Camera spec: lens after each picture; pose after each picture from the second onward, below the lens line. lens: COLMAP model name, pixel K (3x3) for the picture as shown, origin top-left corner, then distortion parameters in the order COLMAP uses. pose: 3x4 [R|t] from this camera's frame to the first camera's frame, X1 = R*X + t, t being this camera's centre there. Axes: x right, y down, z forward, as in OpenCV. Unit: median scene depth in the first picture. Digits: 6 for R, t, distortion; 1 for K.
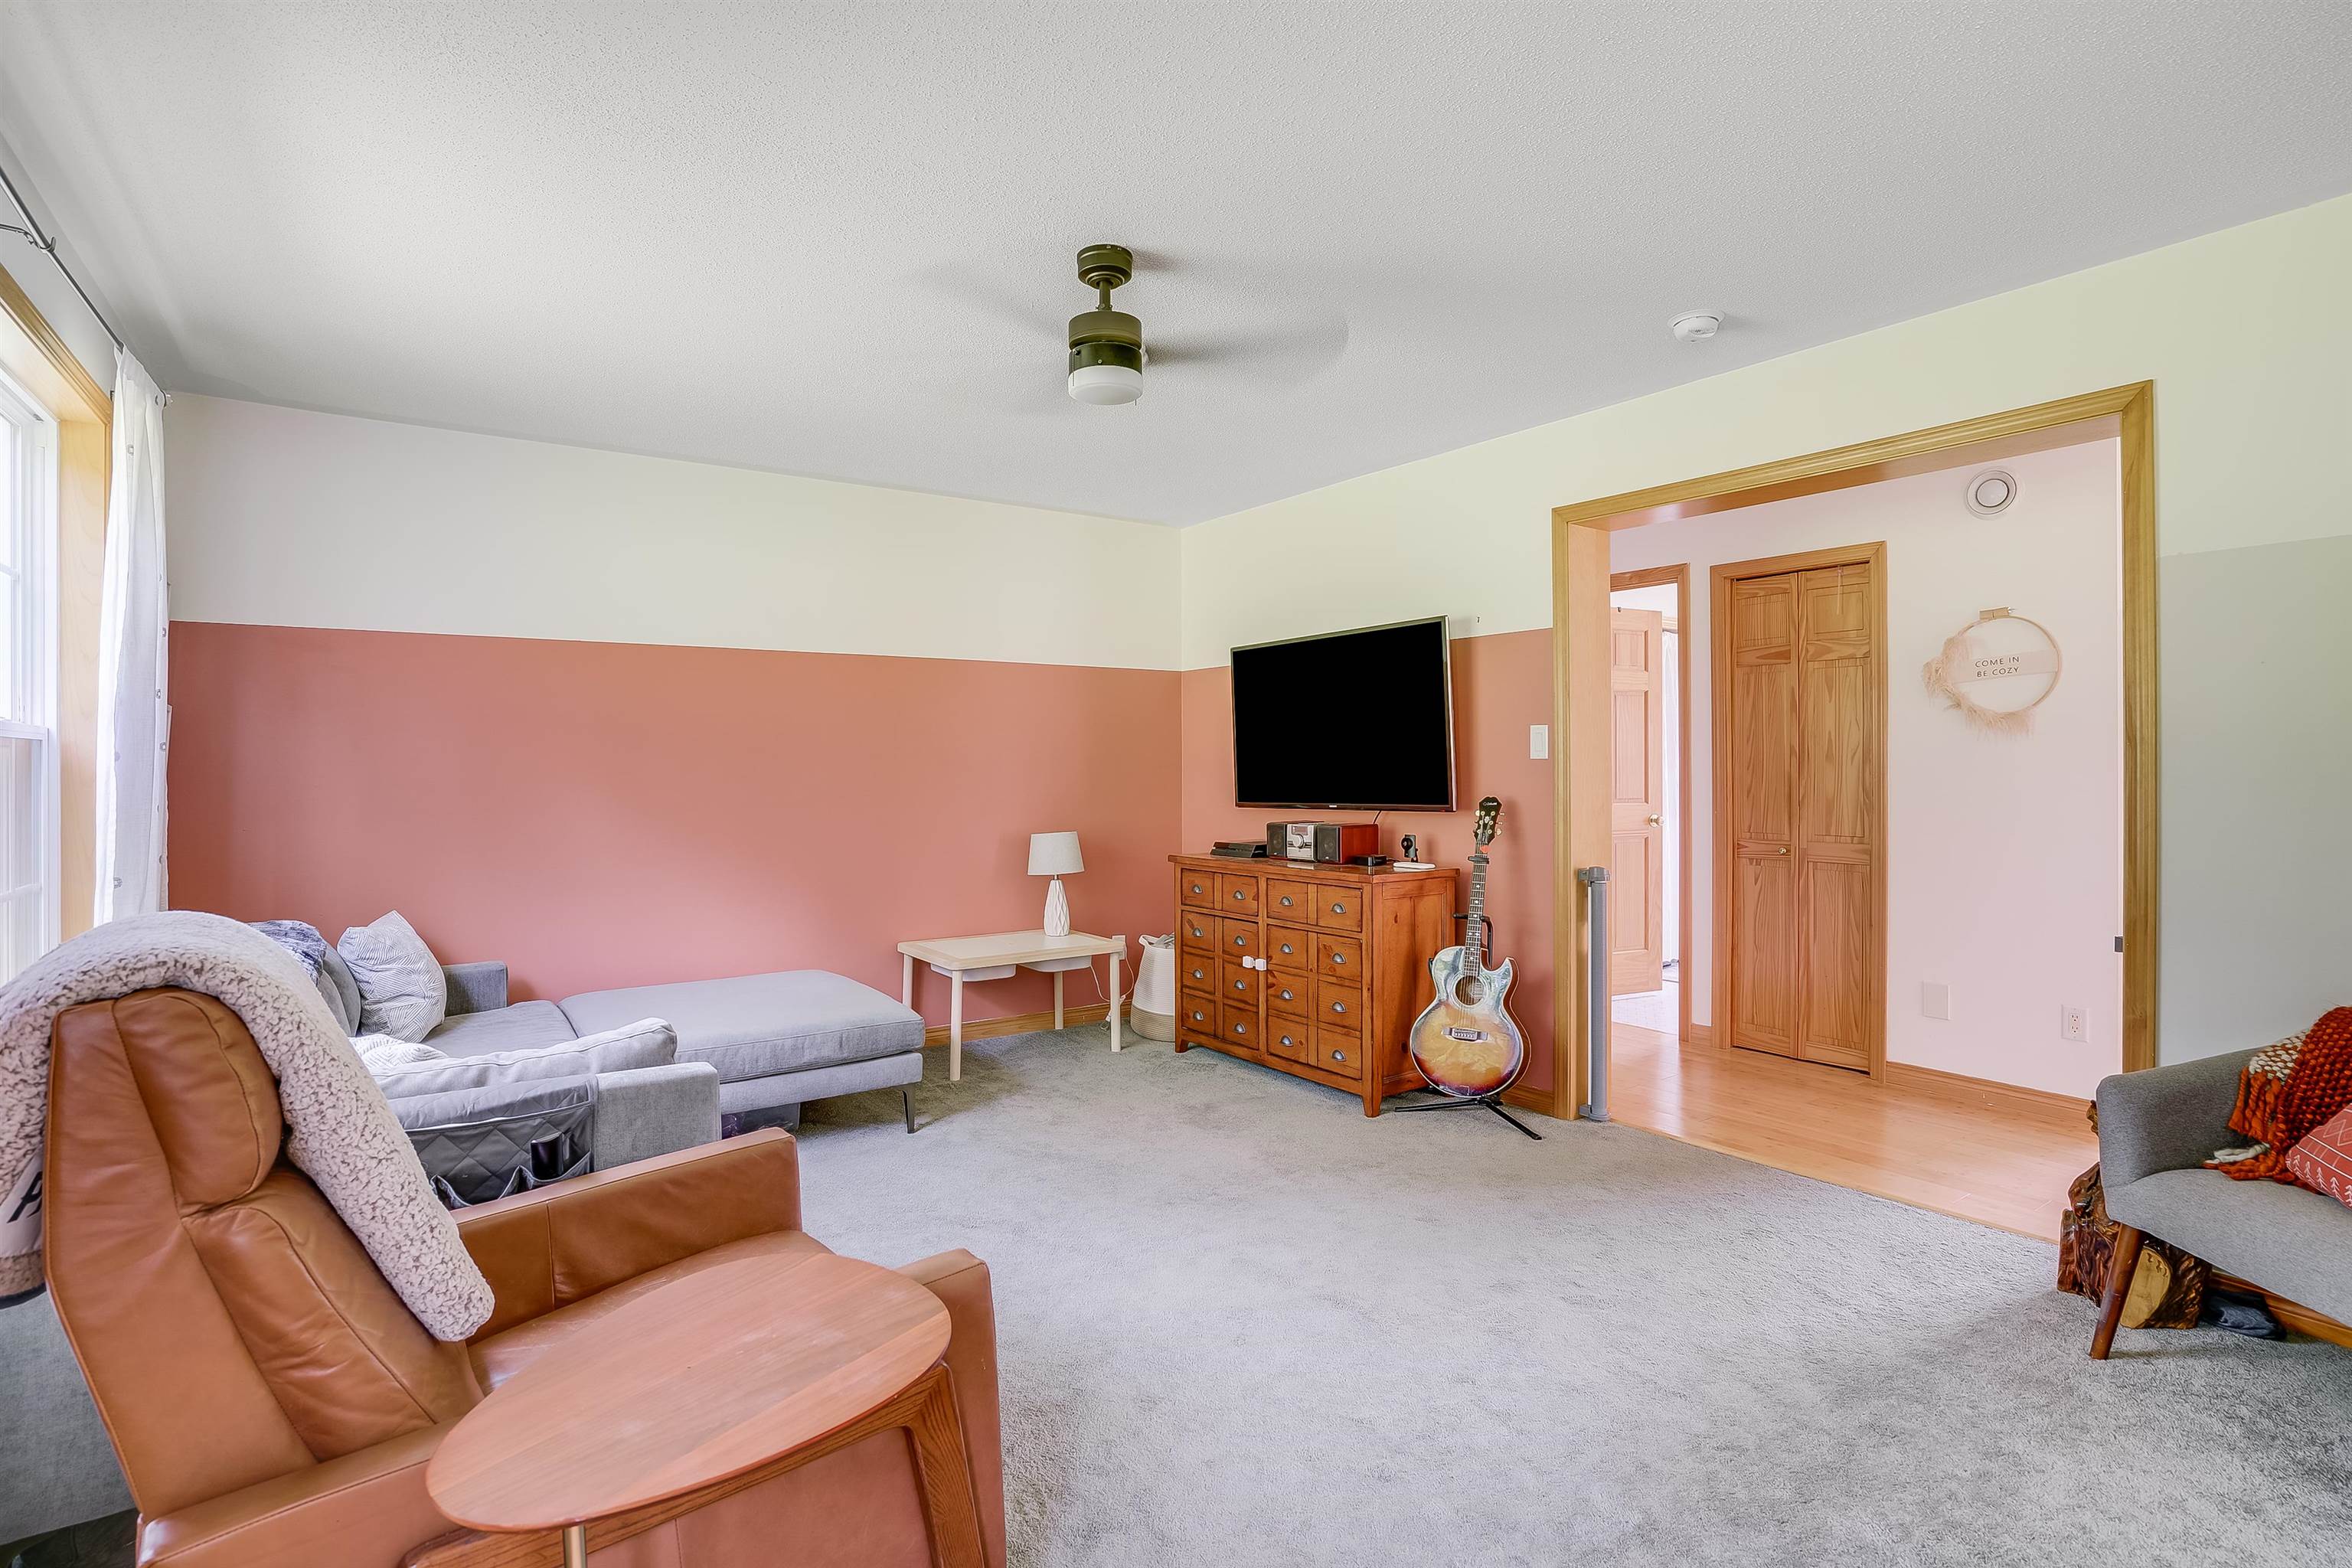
lens RADIAL K [[1192.0, 0, 1182.7], [0, 1192.0, 804.8], [0, 0, 1]] dist [0.001426, 0.001494]
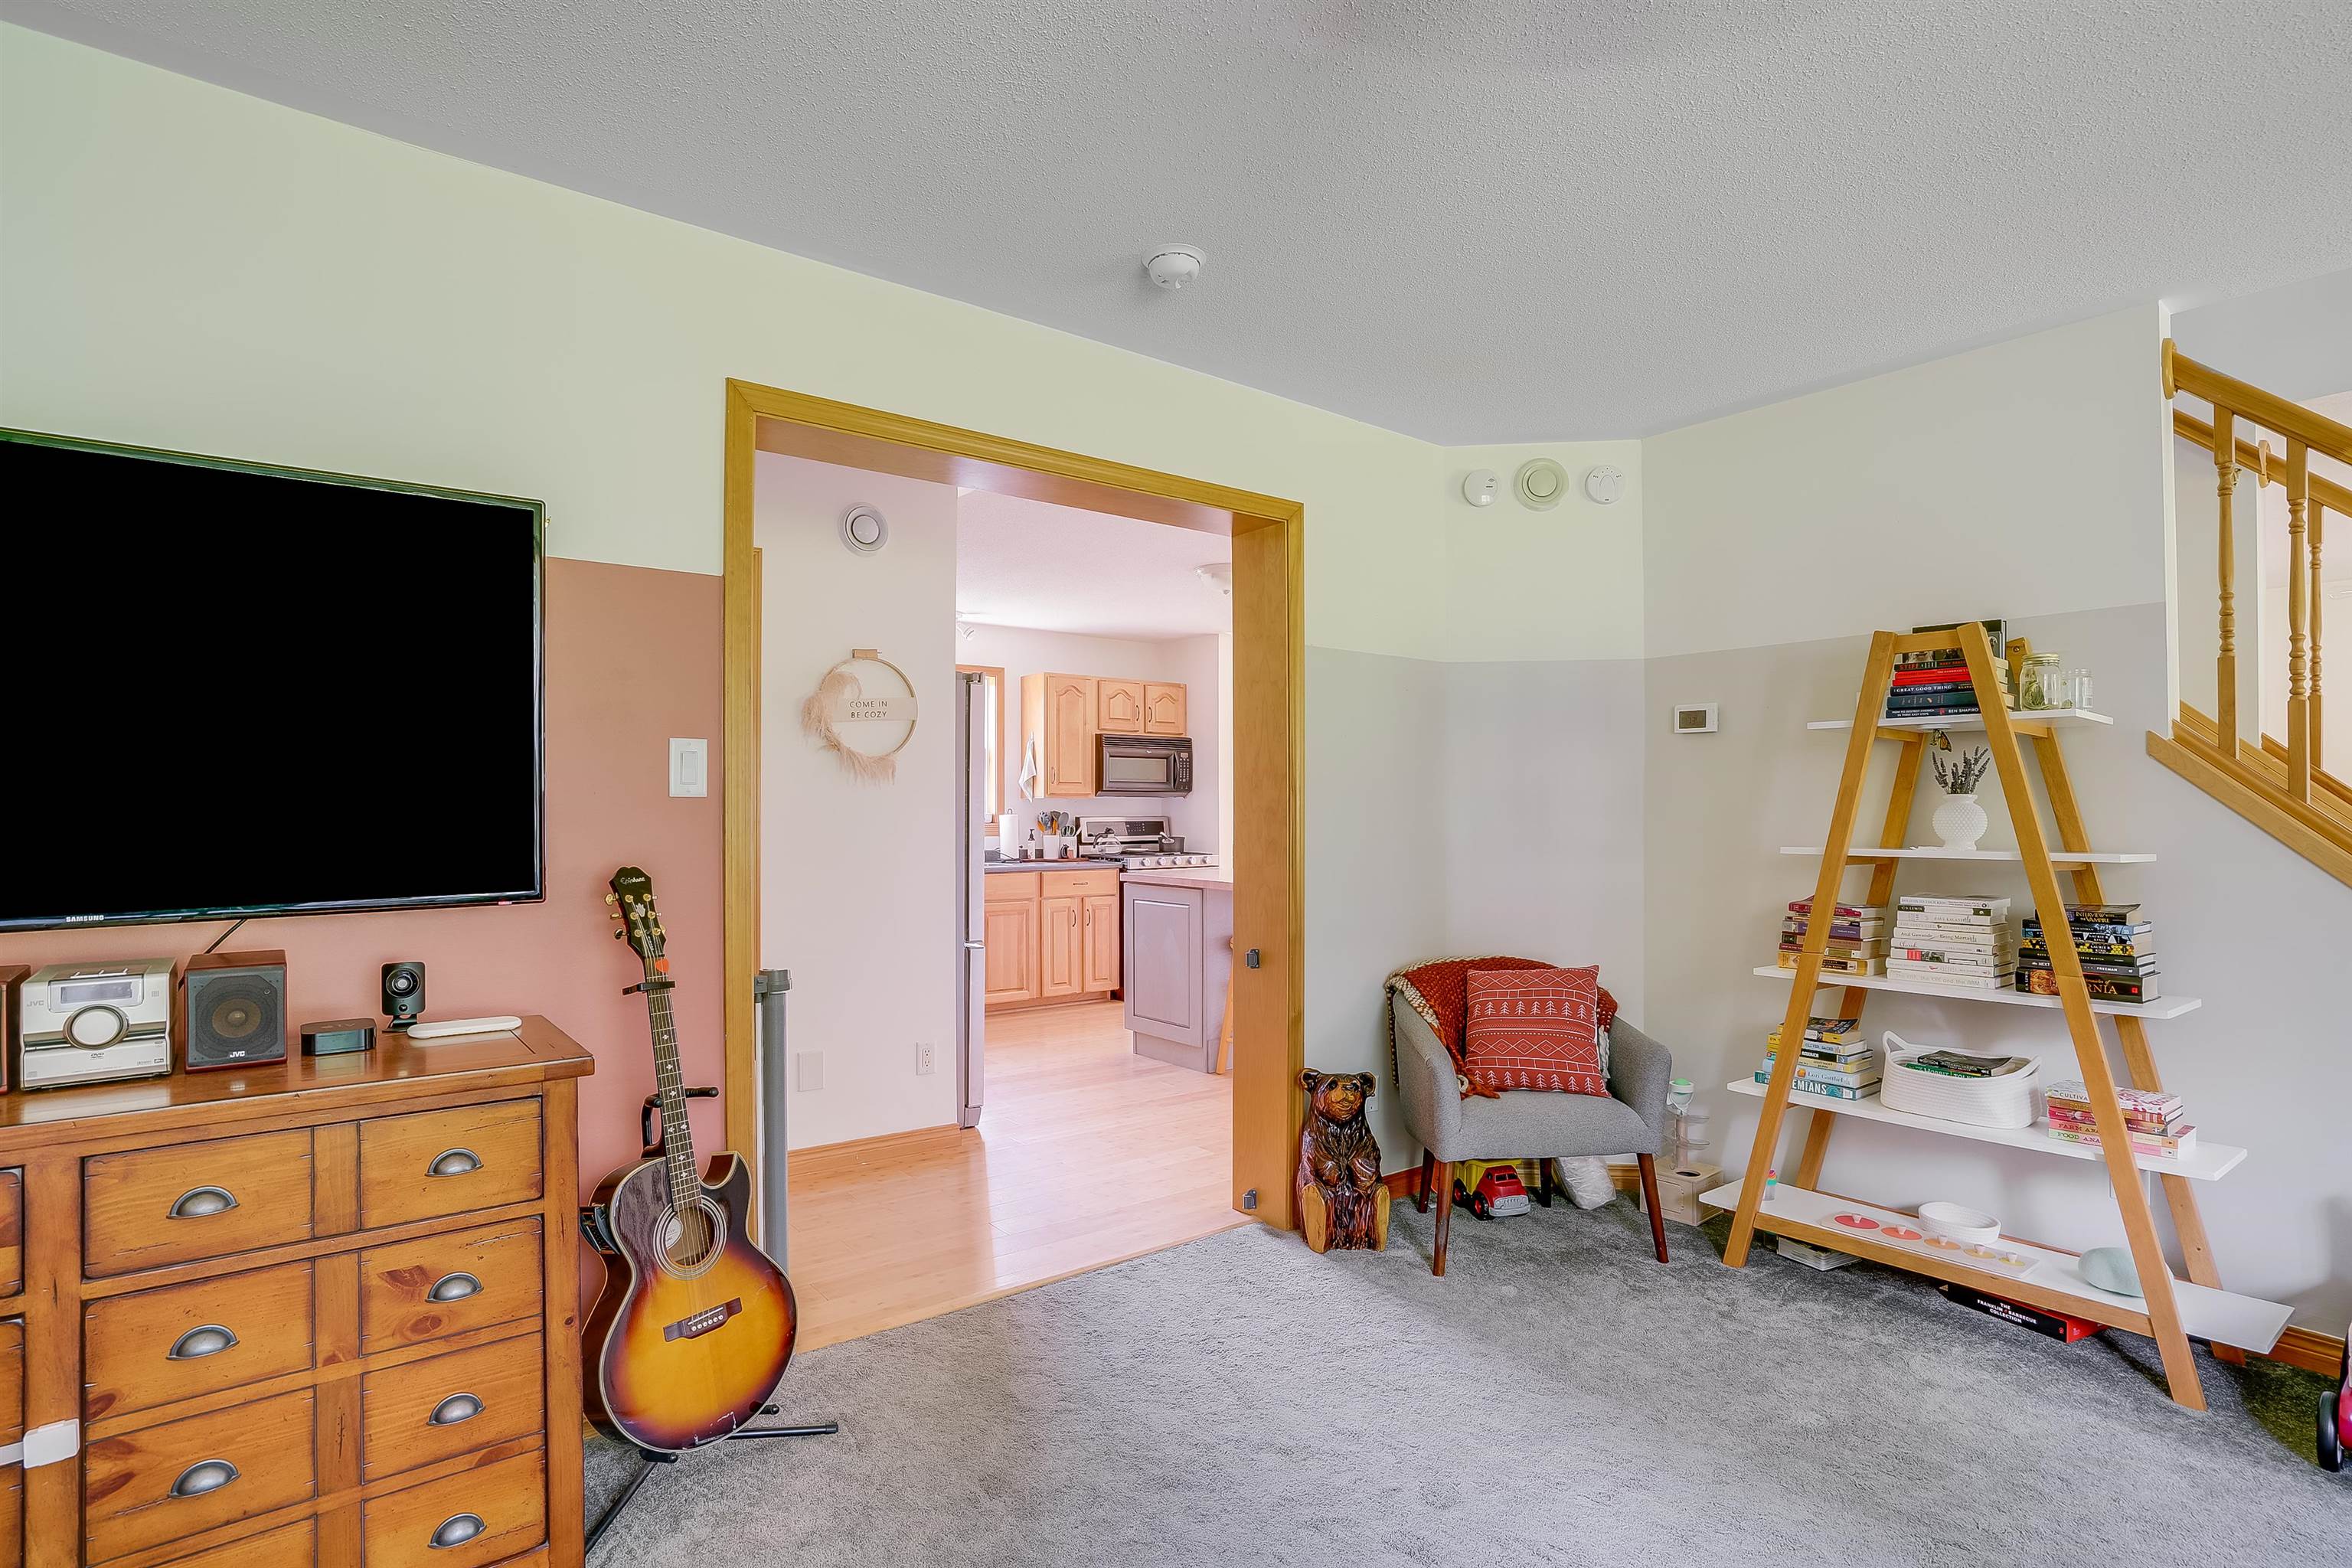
lens RADIAL K [[1192.0, 0, 1182.7], [0, 1192.0, 804.8], [0, 0, 1]] dist [0.001426, 0.001494]
pose [[-0.065536, 0.007785, 0.997820, -0.288074], [0.027794, 0.999596, -0.005973, -0.024183], [-0.997463, 0.027342, -0.065726, 0.780591]]
